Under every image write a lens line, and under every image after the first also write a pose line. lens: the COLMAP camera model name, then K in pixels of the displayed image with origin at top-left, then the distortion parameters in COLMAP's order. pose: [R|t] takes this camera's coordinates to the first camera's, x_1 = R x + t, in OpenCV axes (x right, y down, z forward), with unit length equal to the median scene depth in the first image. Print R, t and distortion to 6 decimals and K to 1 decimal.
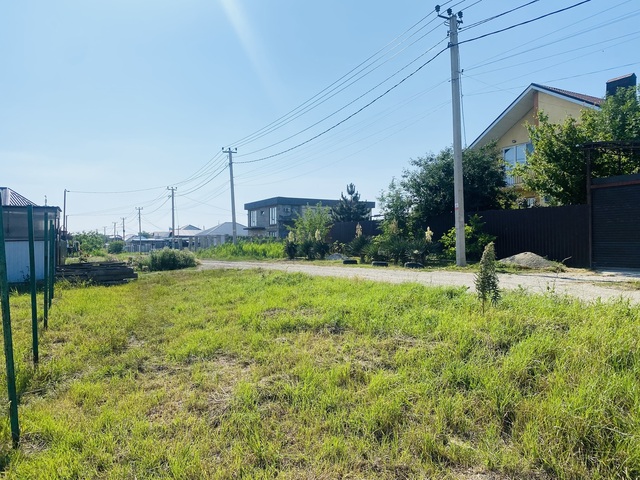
lens RADIAL K [[489.7, 0, 321.9], [0, 489.7, 242.7], [0, 0, 1]] dist [0.080534, -0.120947]
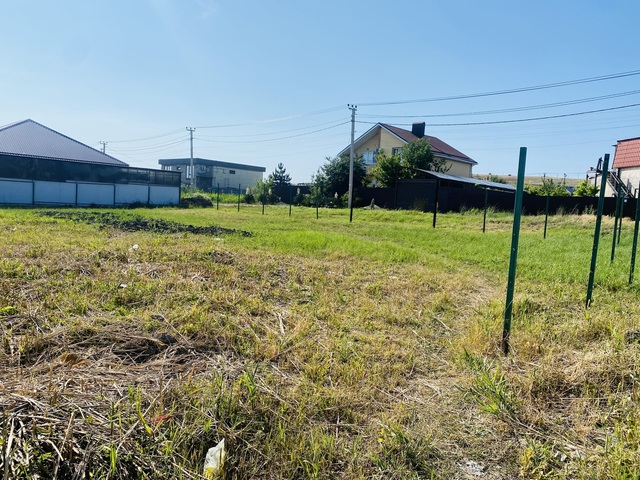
lens RADIAL K [[489.7, 0, 321.9], [0, 489.7, 242.7], [0, 0, 1]] dist [0.080534, -0.120947]
pose [[0.947980, 0.033436, 0.316571, -0.488295], [-0.060880, 0.995155, 0.077201, 0.026985], [-0.312455, -0.092458, 0.945422, -1.022481]]
